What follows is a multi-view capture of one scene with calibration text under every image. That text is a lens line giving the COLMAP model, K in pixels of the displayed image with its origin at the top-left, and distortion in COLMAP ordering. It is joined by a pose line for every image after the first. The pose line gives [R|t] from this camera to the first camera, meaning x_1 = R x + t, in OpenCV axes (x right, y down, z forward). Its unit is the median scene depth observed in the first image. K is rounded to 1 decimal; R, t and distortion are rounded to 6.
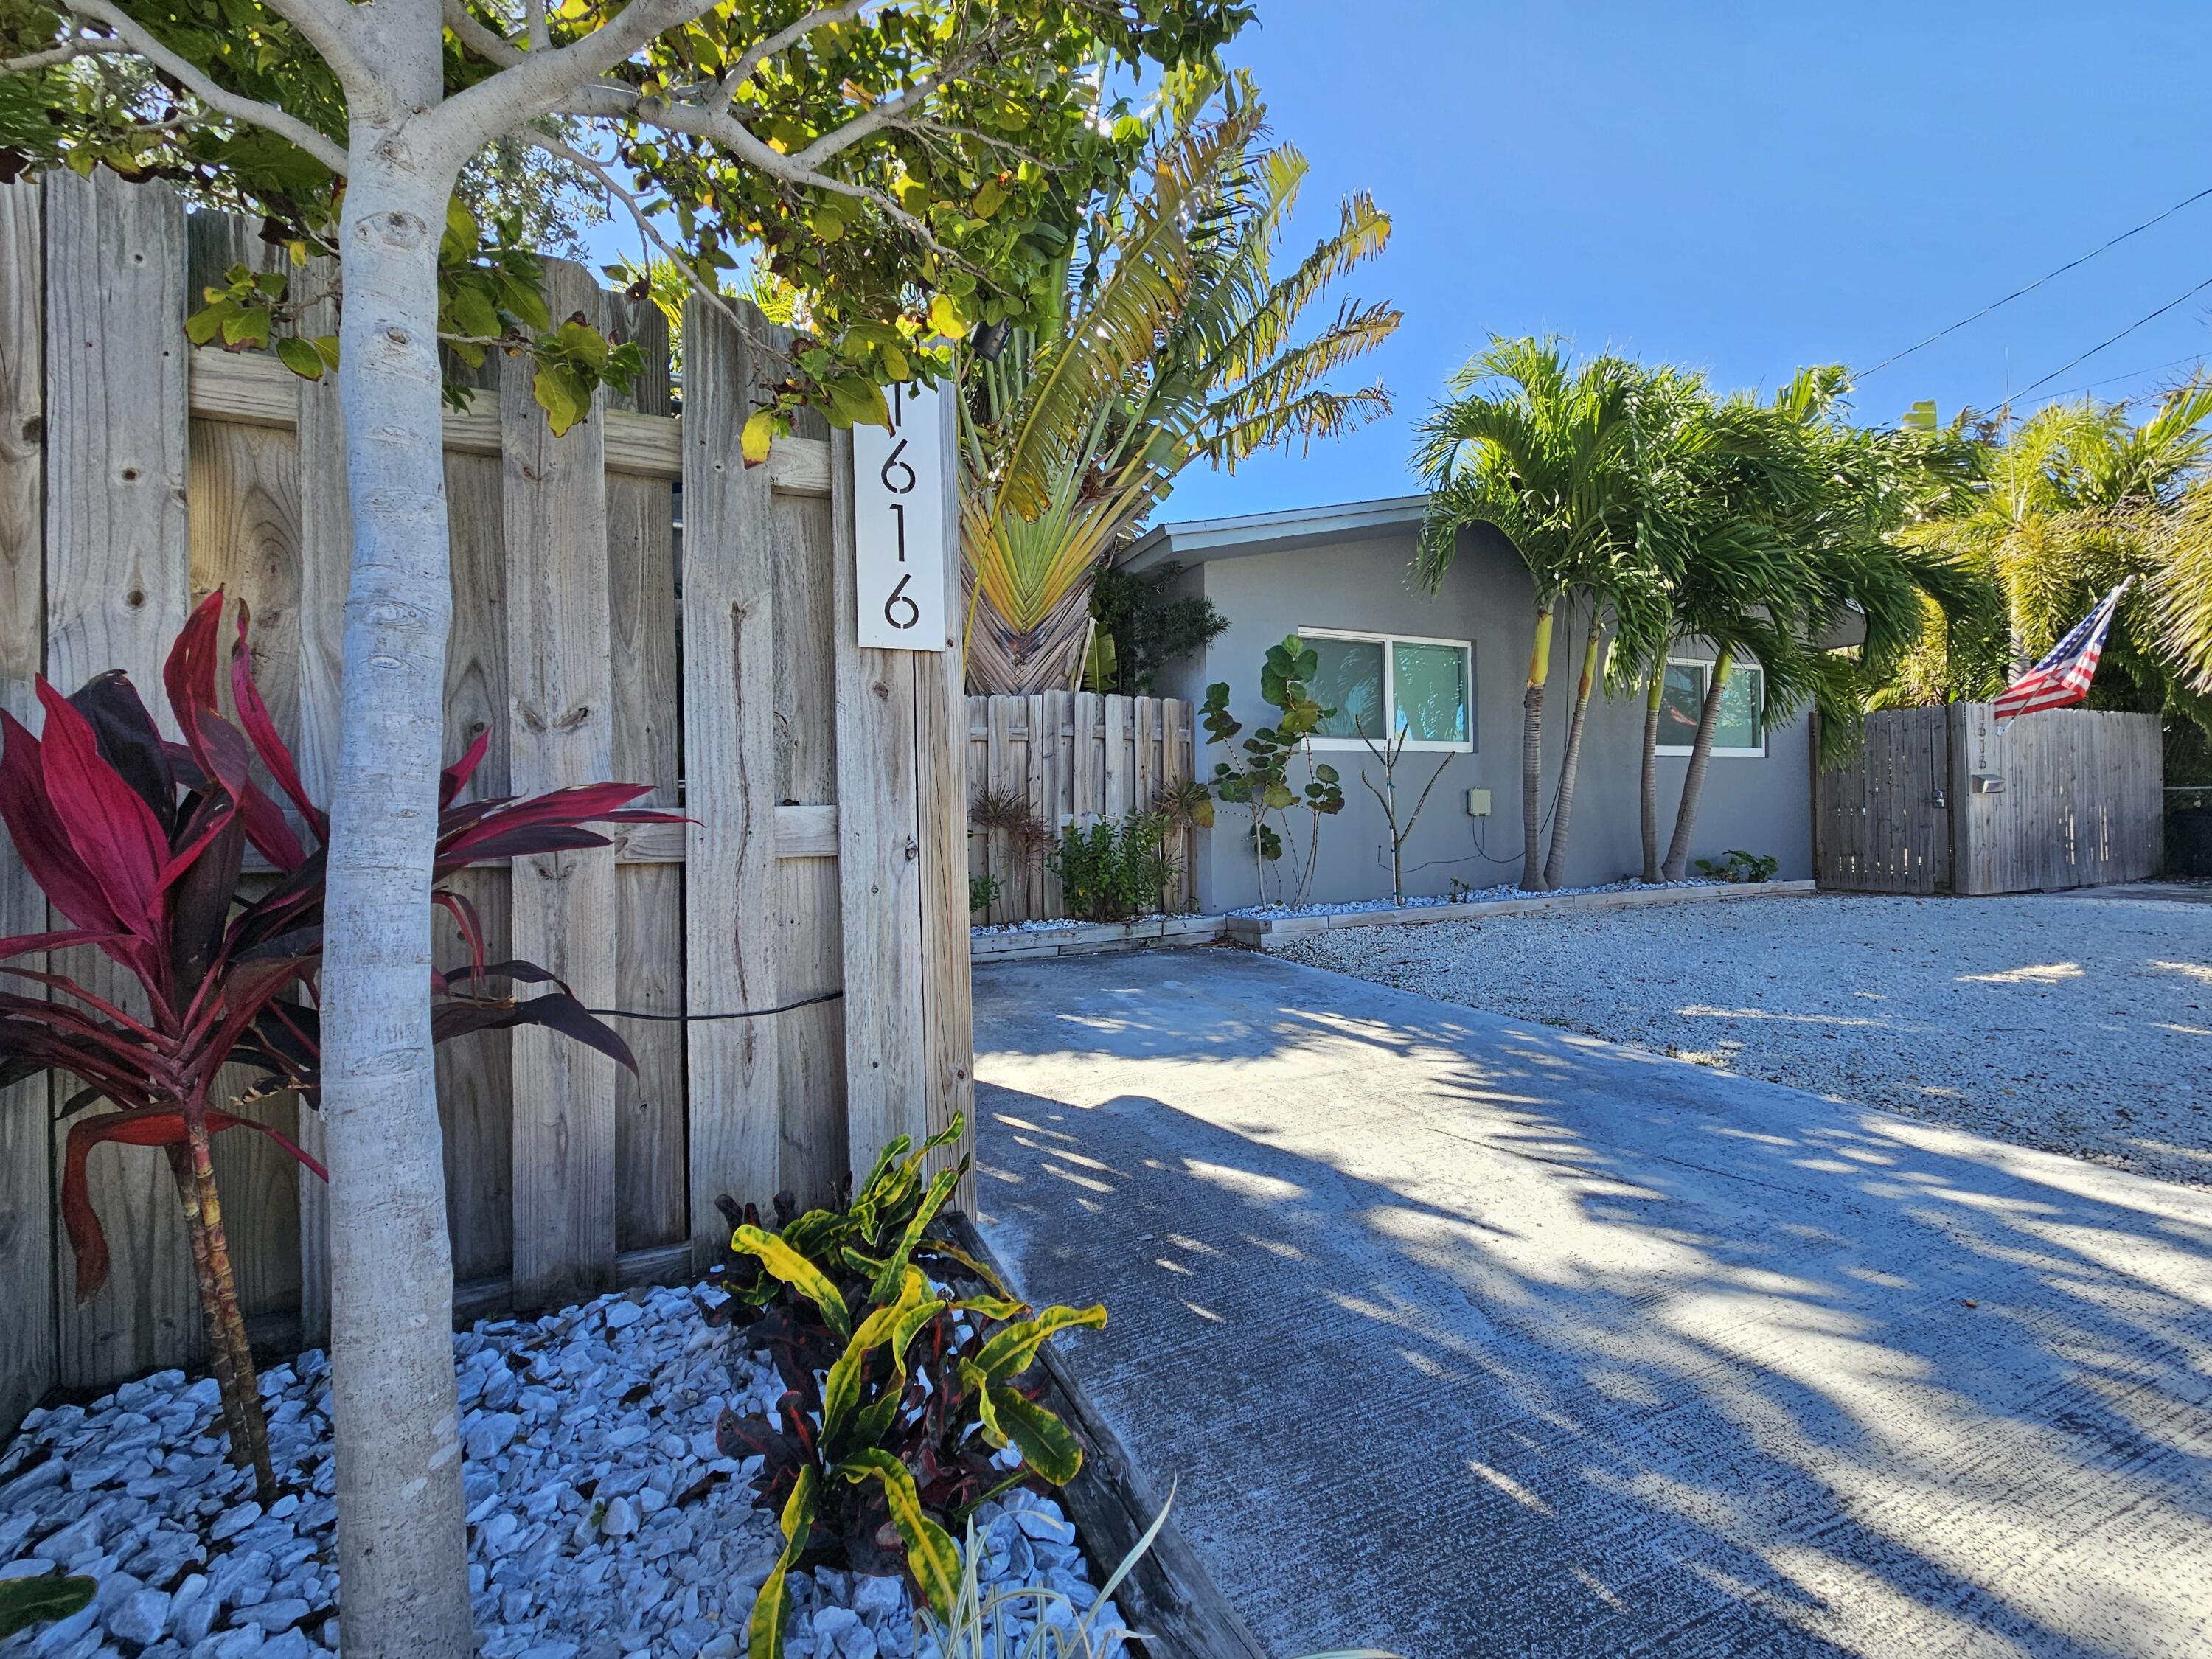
lens RADIAL K [[907.6, 0, 1106.0], [0, 907.6, 829.5], [0, 0, 1]] dist [0.001327, -0.000142]
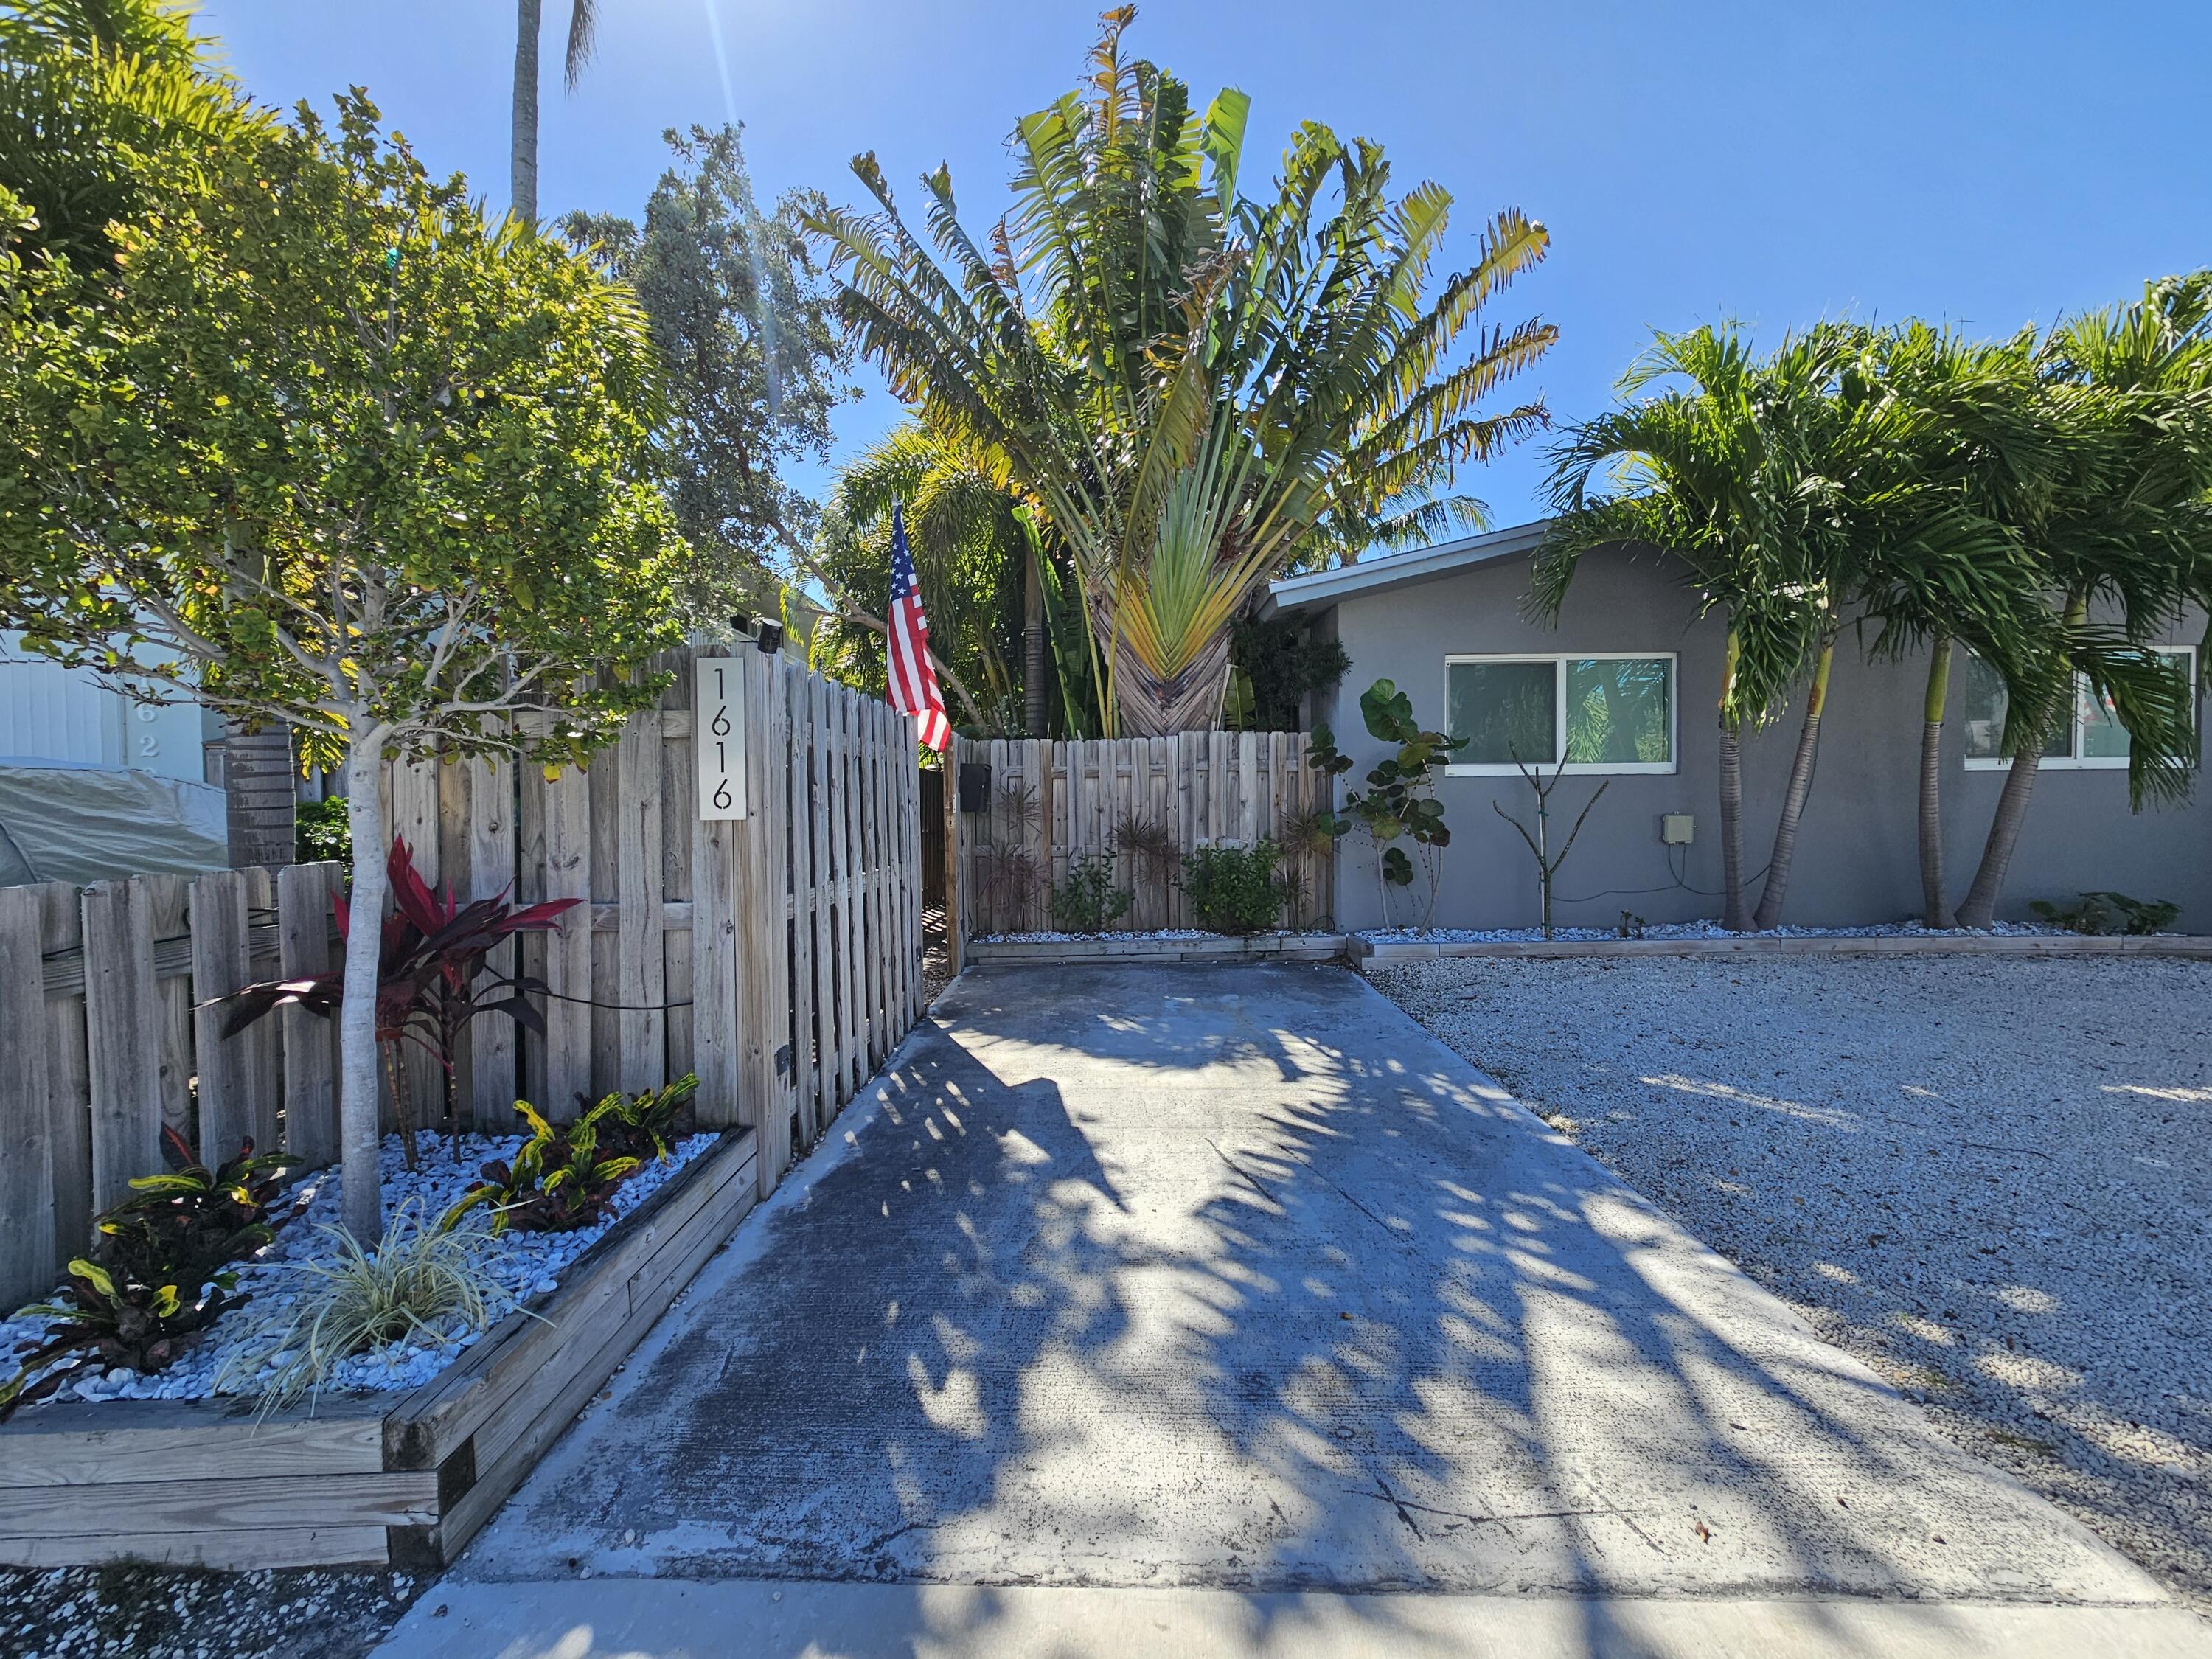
lens RADIAL K [[907.6, 0, 1106.0], [0, 907.6, 829.5], [0, 0, 1]] dist [0.001327, -0.000142]
pose [[0.910100, 0.022626, -0.413771, 0.321779], [-0.010584, 0.999452, 0.031372, -0.062871], [0.414254, -0.024172, 0.909840, -0.093493]]
